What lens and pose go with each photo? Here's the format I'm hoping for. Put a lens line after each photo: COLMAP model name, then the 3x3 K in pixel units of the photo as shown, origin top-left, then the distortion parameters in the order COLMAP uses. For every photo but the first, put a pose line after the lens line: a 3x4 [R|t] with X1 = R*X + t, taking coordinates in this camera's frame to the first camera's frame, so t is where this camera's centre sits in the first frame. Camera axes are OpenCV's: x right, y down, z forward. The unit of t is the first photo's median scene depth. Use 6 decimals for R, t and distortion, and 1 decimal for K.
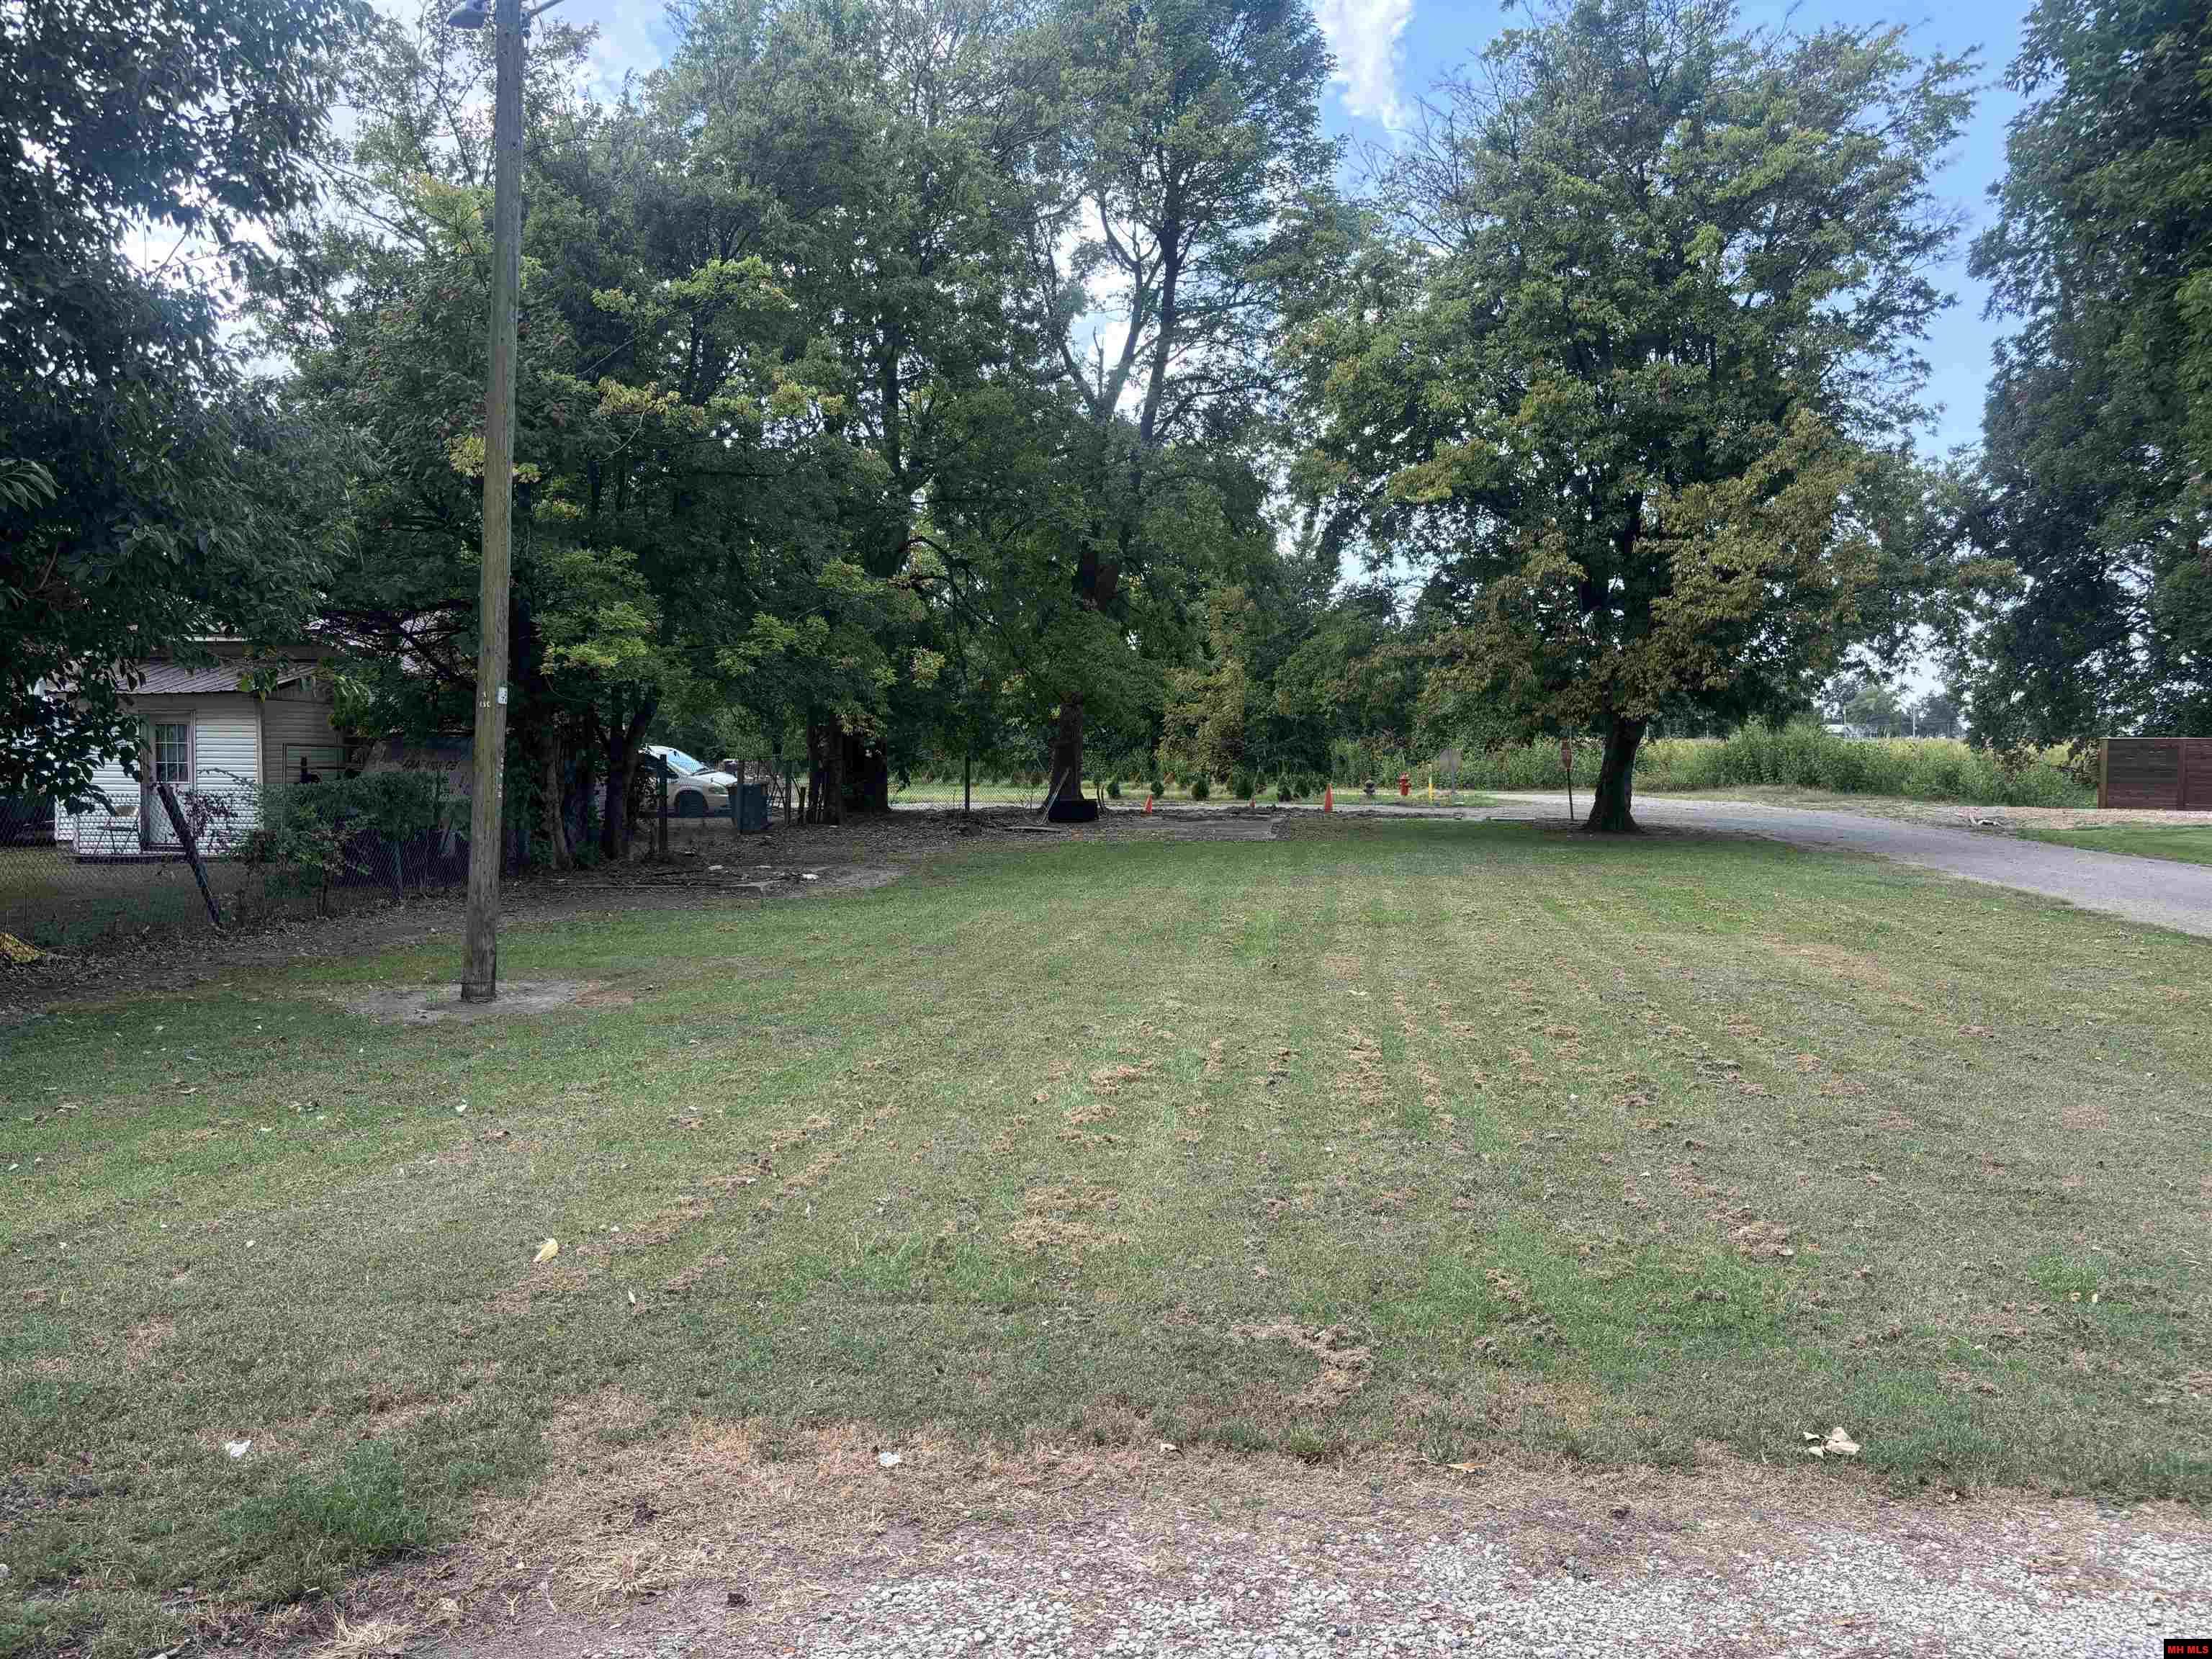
lens RADIAL K [[1707.6, 0, 1117.1], [0, 1707.6, 819.2], [0, 0, 1]] dist [0.047354, -0.032076]
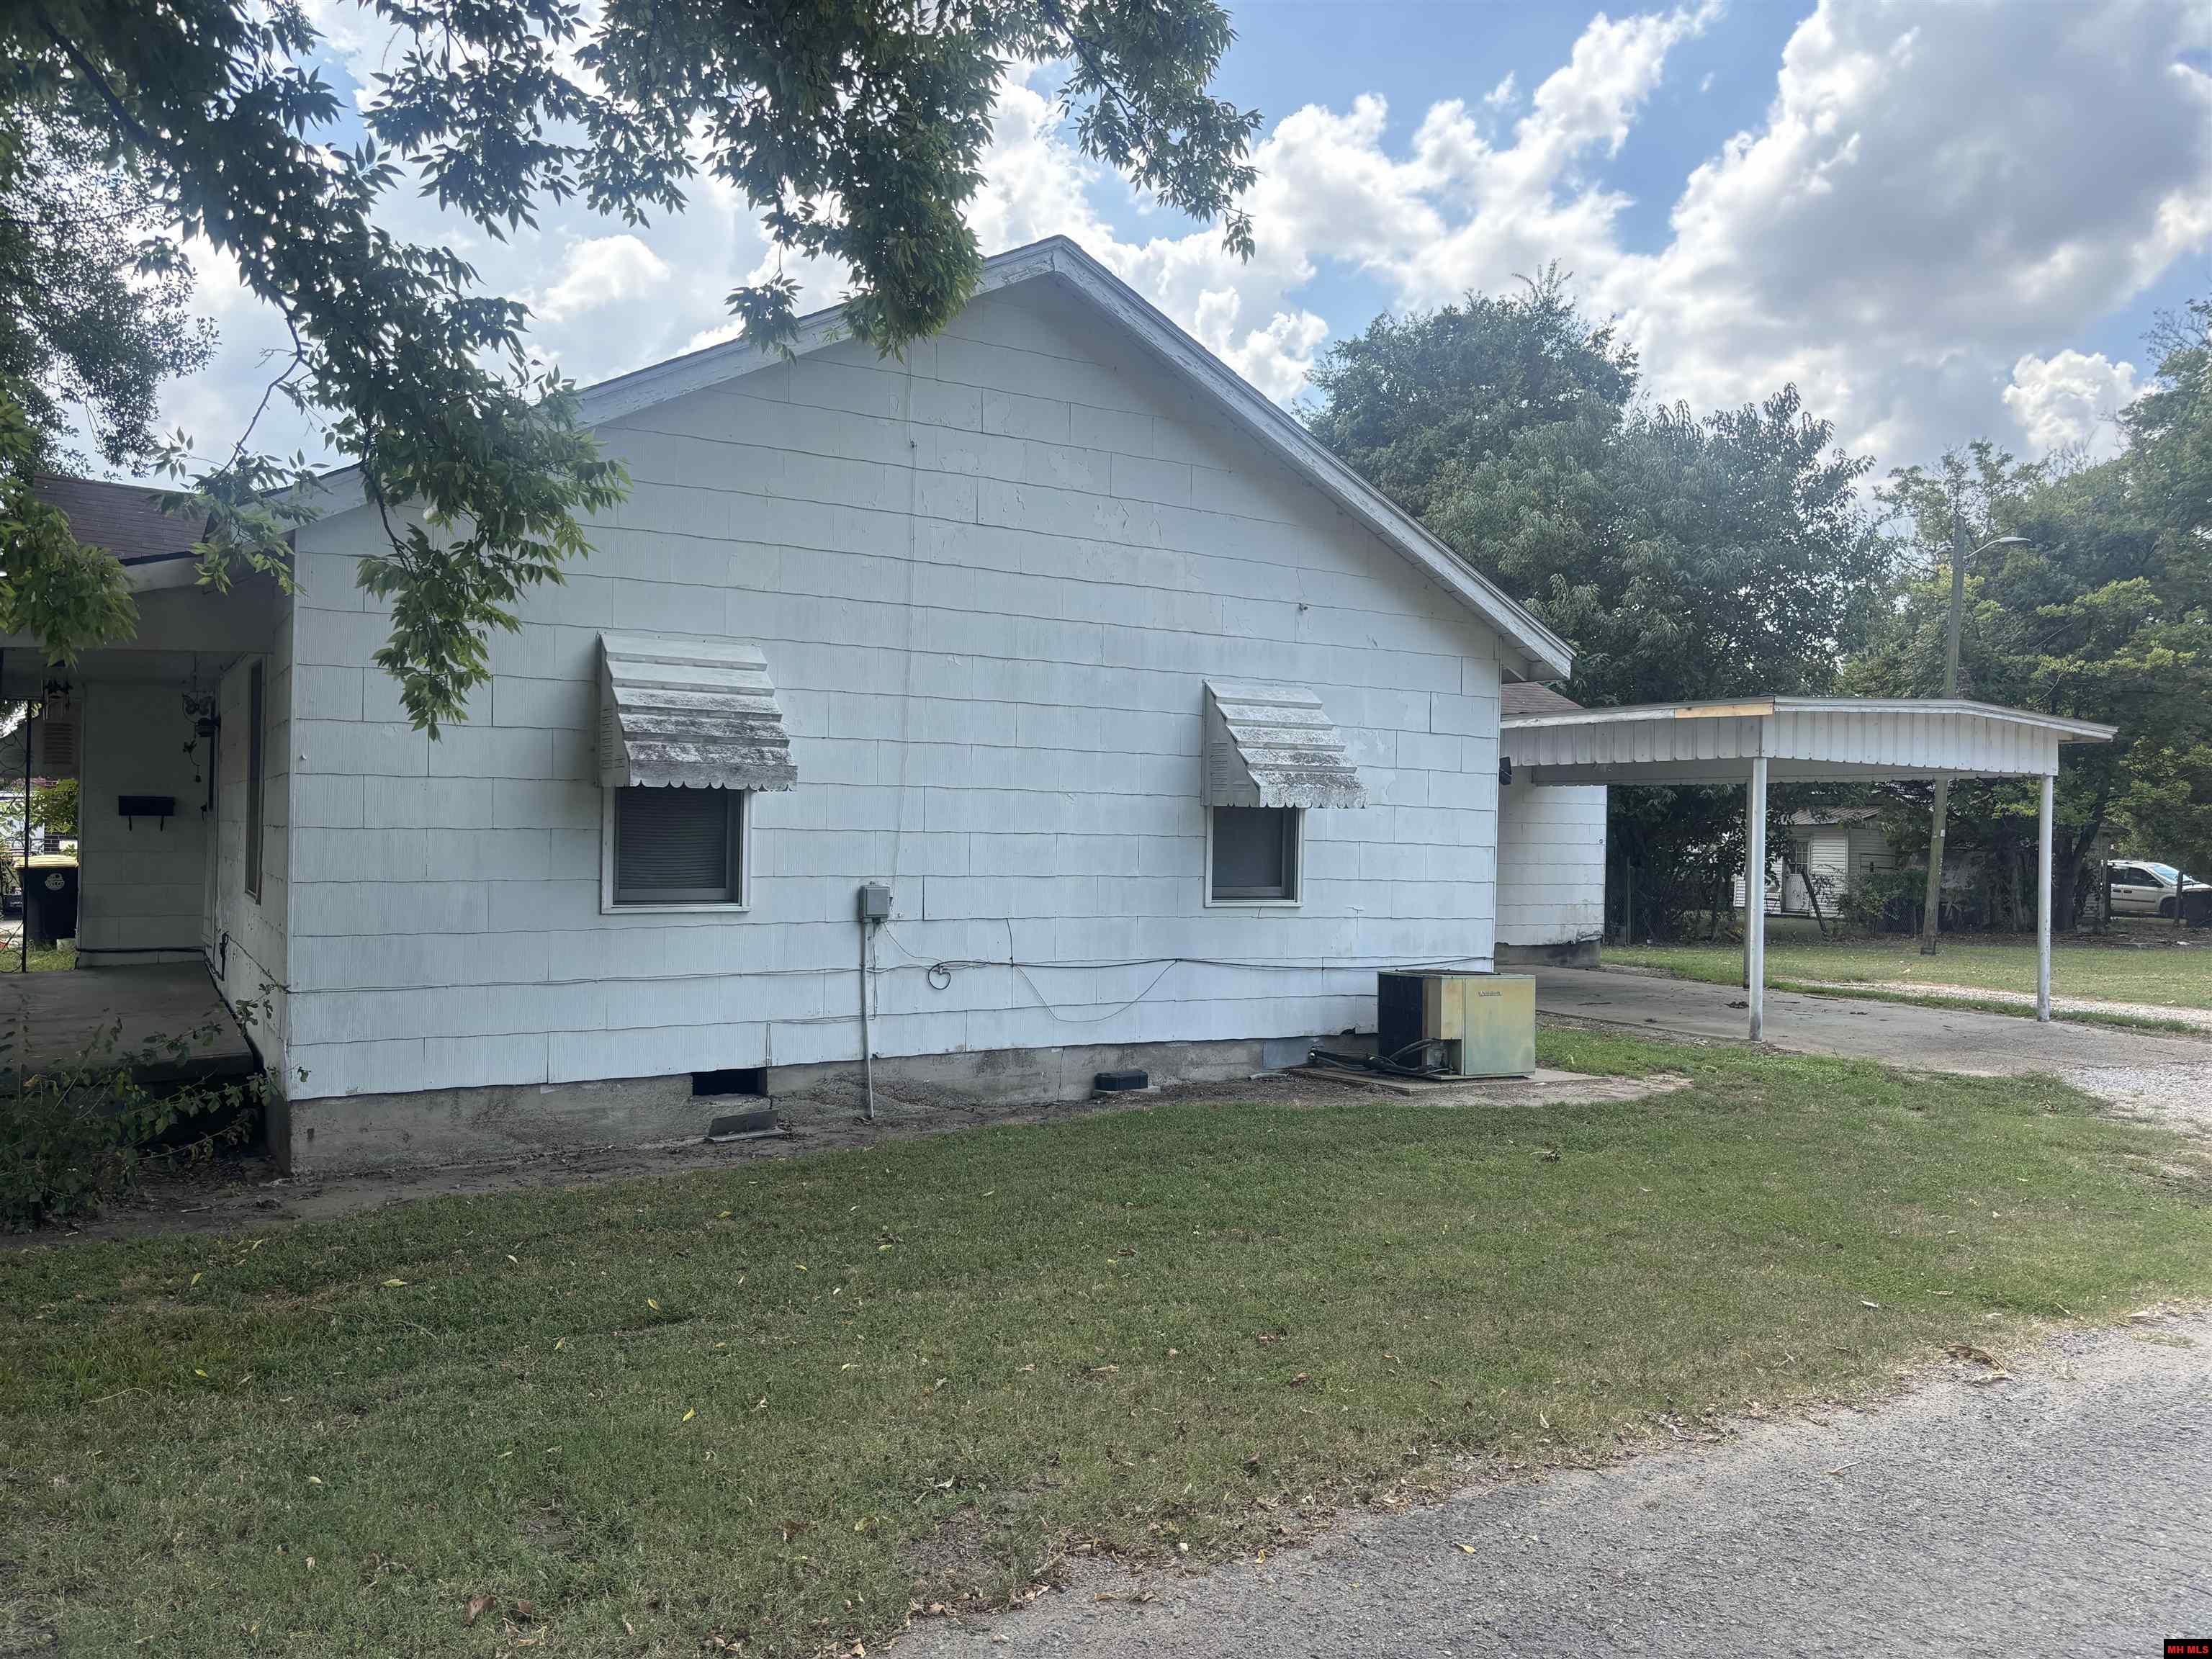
lens RADIAL K [[1707.6, 0, 1105.1], [0, 1707.6, 837.5], [0, 0, 1]] dist [0.047354, -0.032076]
pose [[0.646501, 0.007599, -0.762875, 0.490271], [-0.052488, 0.998024, -0.034540, 0.054347], [0.761106, 0.062372, 0.645622, -0.987421]]
